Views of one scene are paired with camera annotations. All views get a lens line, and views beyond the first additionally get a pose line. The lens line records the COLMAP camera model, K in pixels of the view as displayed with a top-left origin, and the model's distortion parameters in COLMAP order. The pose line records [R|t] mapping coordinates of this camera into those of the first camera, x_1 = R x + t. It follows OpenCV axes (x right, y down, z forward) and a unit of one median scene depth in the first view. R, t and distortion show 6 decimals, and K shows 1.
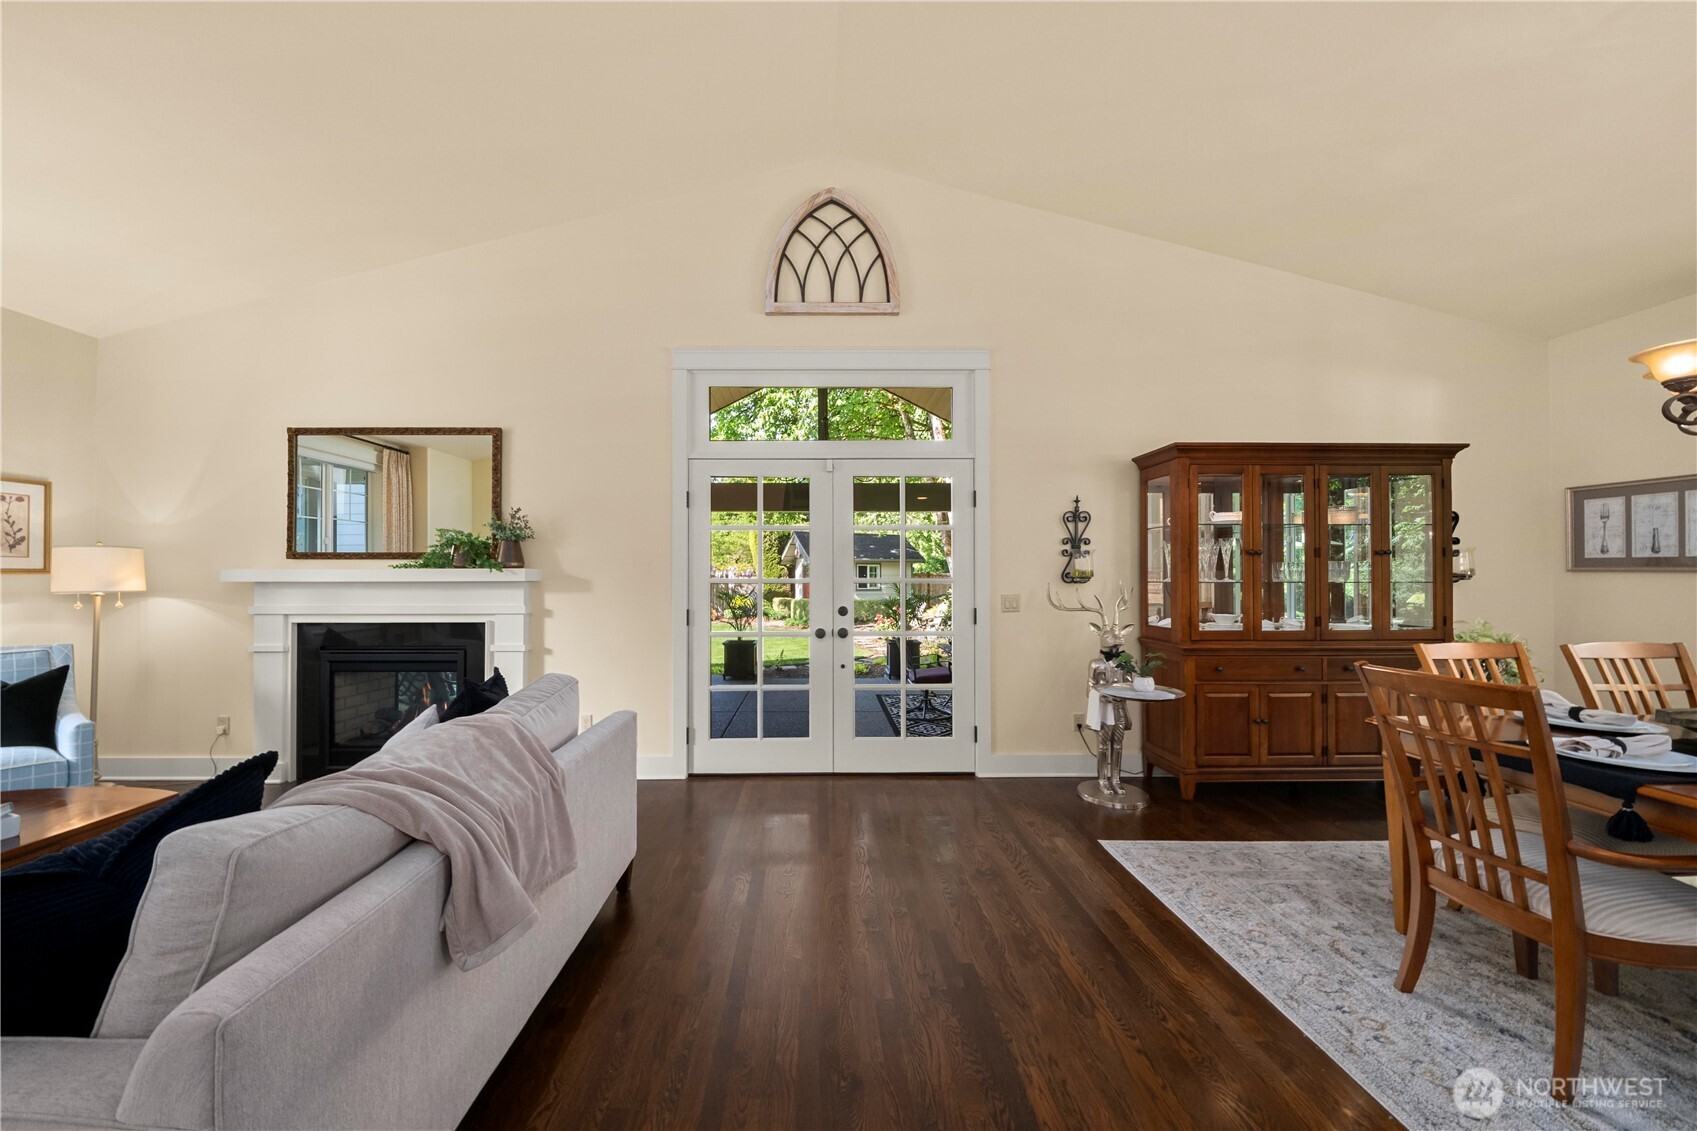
lens RADIAL K [[602.1, 0, 833.8], [0, 602.1, 569.0], [0, 0, 1]] dist [-0.003877, 0.000387]
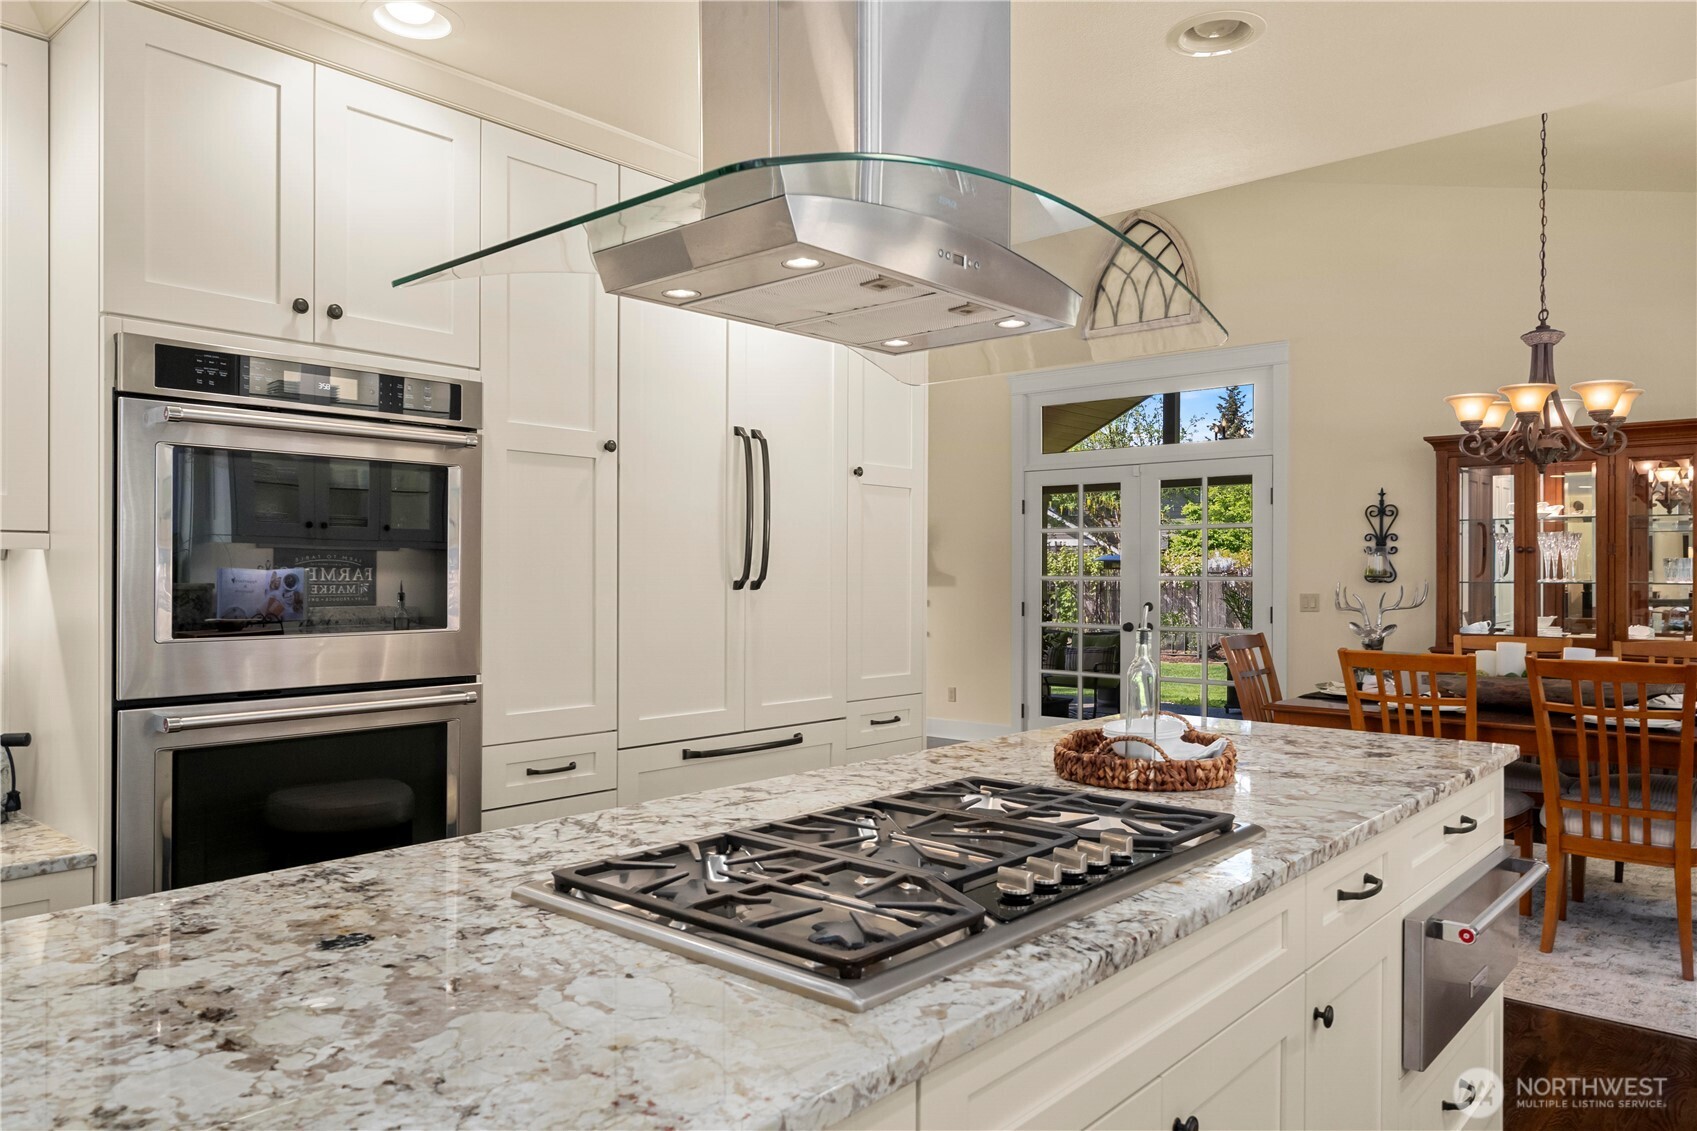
lens RADIAL K [[1150.1, 0, 842.1], [0, 1150.1, 566.6], [0, 0, 1]] dist [0.005049, 0.000671]
pose [[0.750536, 0.000760, -0.660830, 1.038825], [0.003208, 0.999983, 0.004794, -0.013524], [0.660822, -0.005718, 0.750521, -0.964653]]
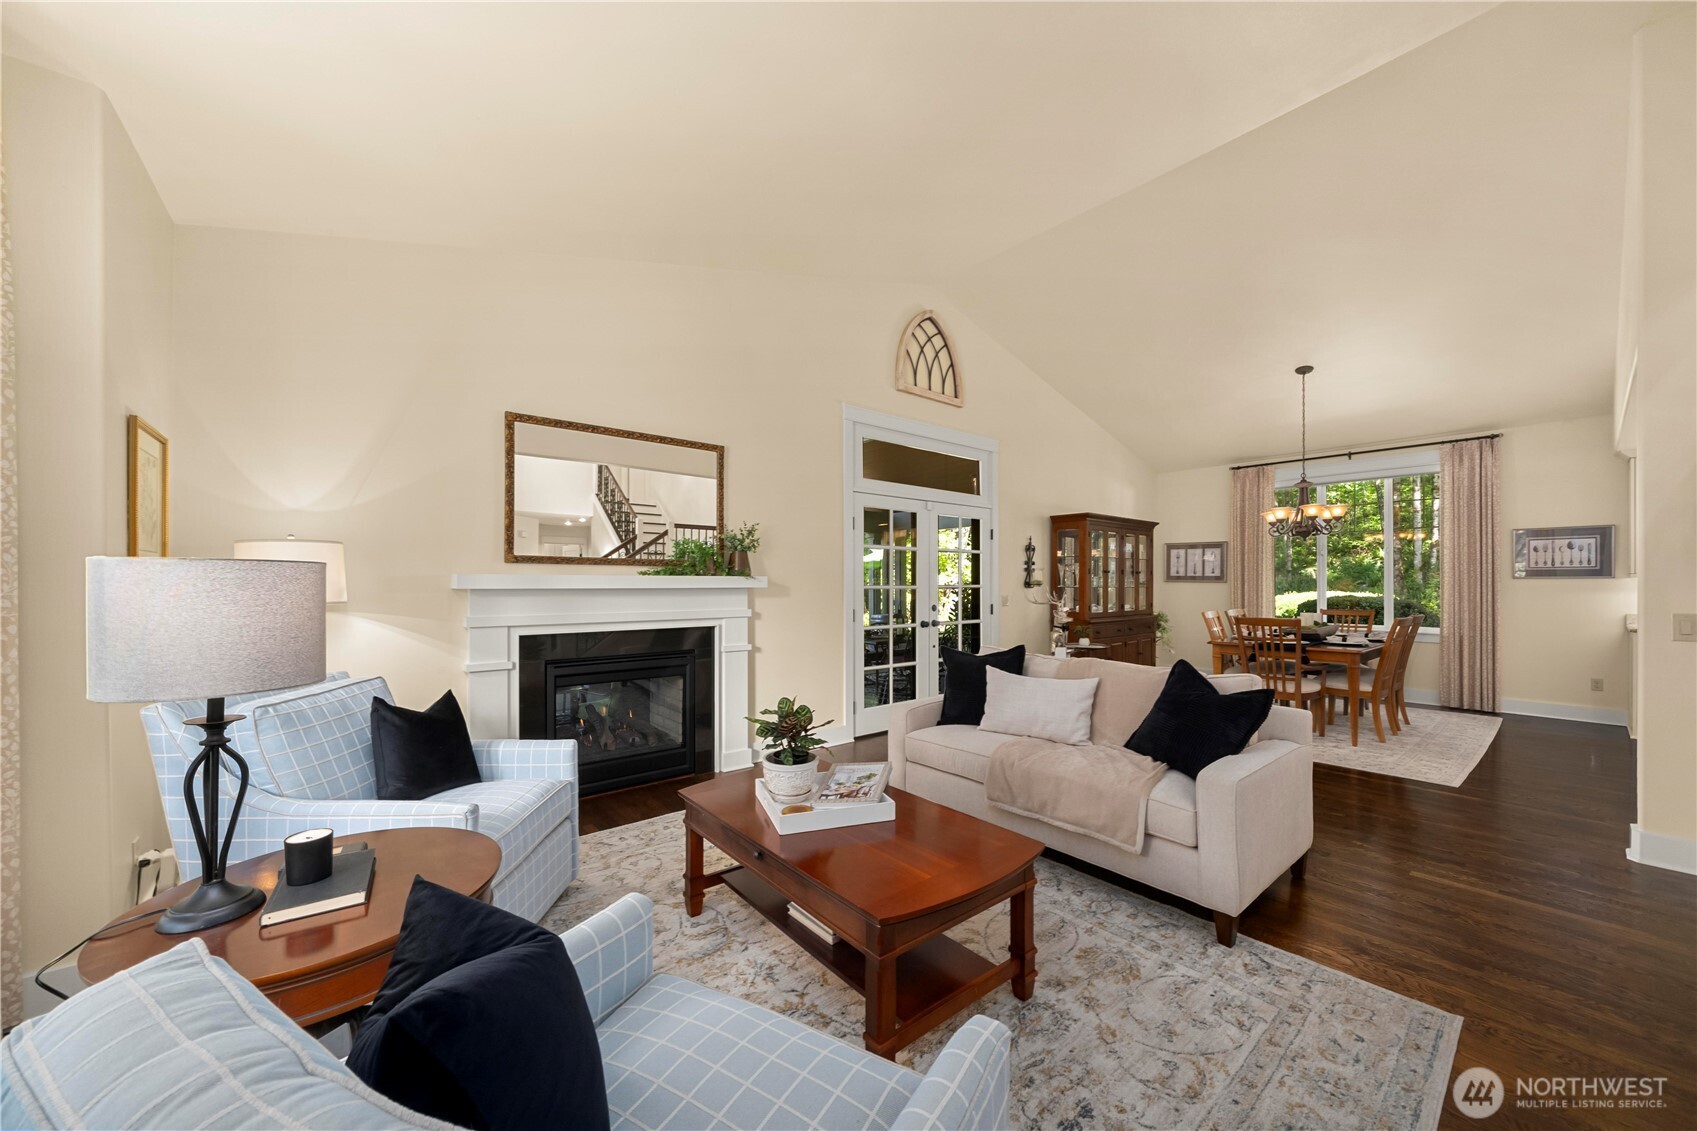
lens RADIAL K [[621.3, 0, 848.3], [0, 621.3, 581.4], [0, 0, 1]] dist [0.000590, -0.000261]
pose [[0.770784, 0.003656, 0.637086, -1.185797], [-0.009509, 0.999938, 0.005767, 0.000274], [-0.637026, -0.010503, 0.770771, -0.011860]]
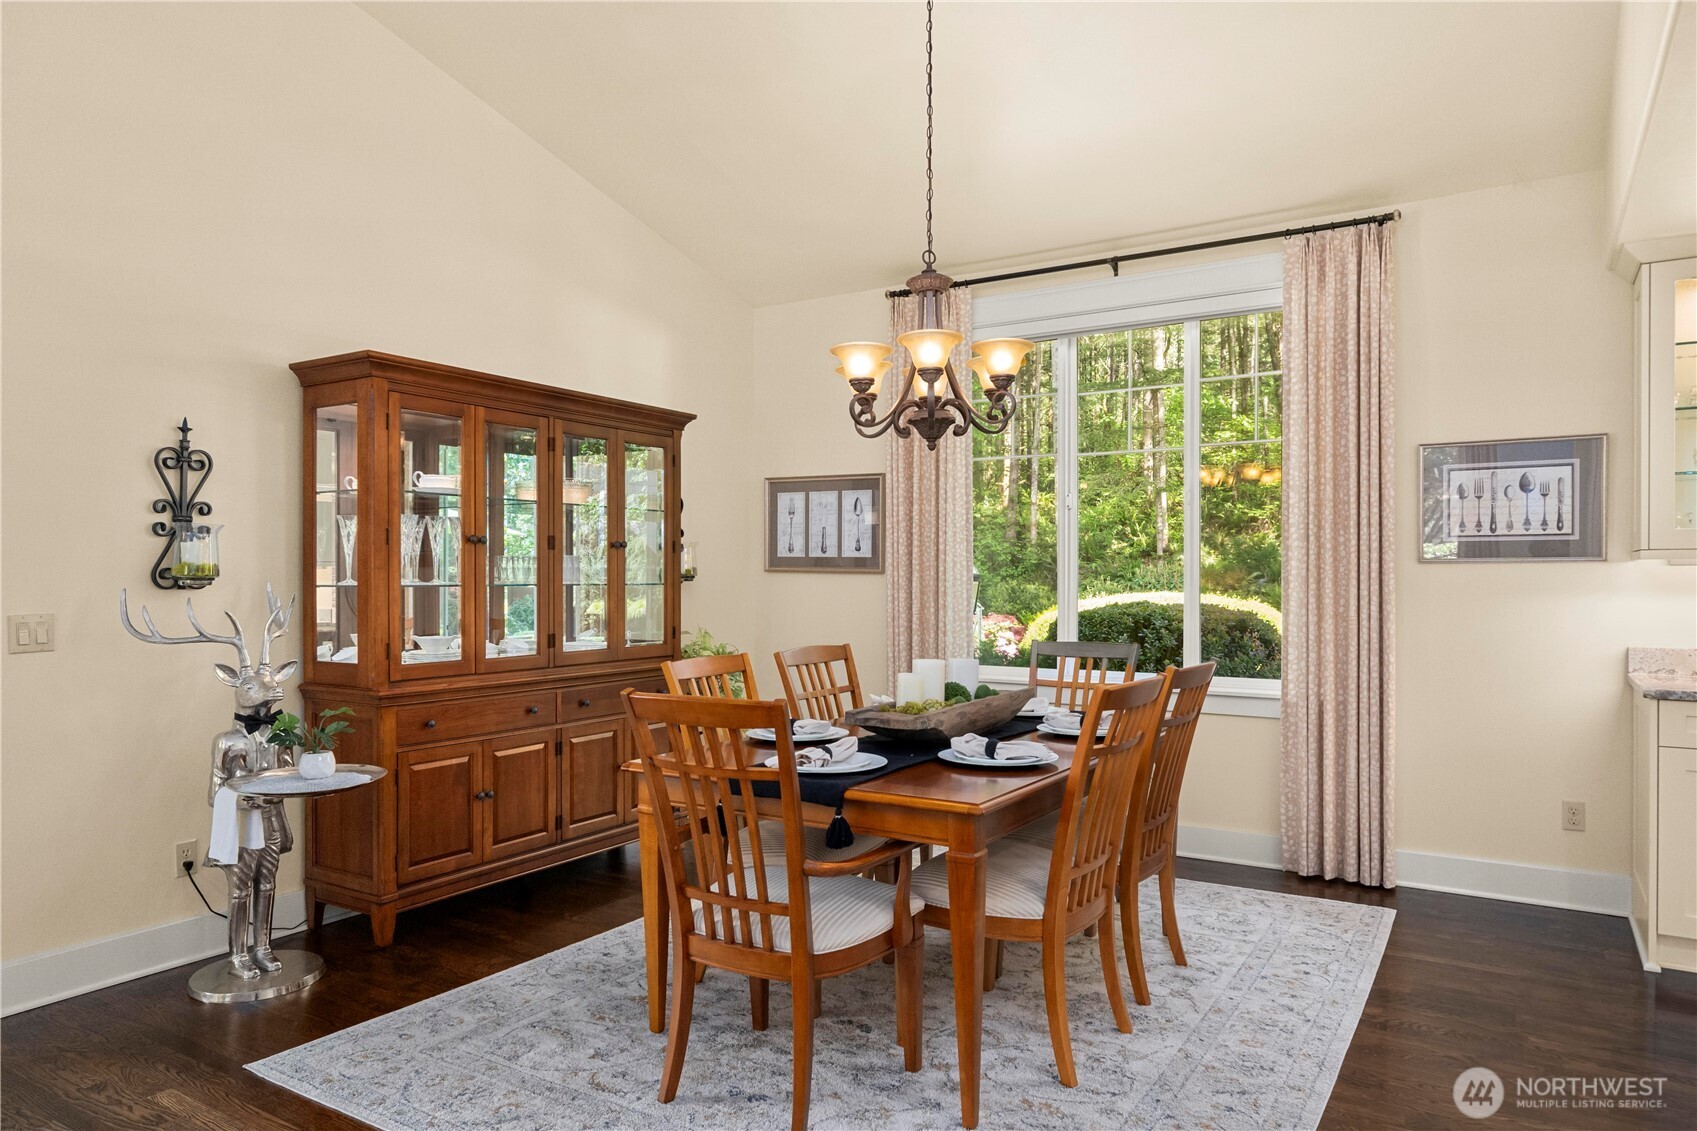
lens RADIAL K [[1090.6, 0, 845.7], [0, 1090.6, 576.4], [0, 0, 1]] dist [-0.000057, 0.006224]
pose [[0.536866, 0.001167, 0.843667, -0.086104], [-0.011780, 0.999912, 0.006112, 0.000511], [-0.843586, -0.013220, 0.536832, 0.024157]]
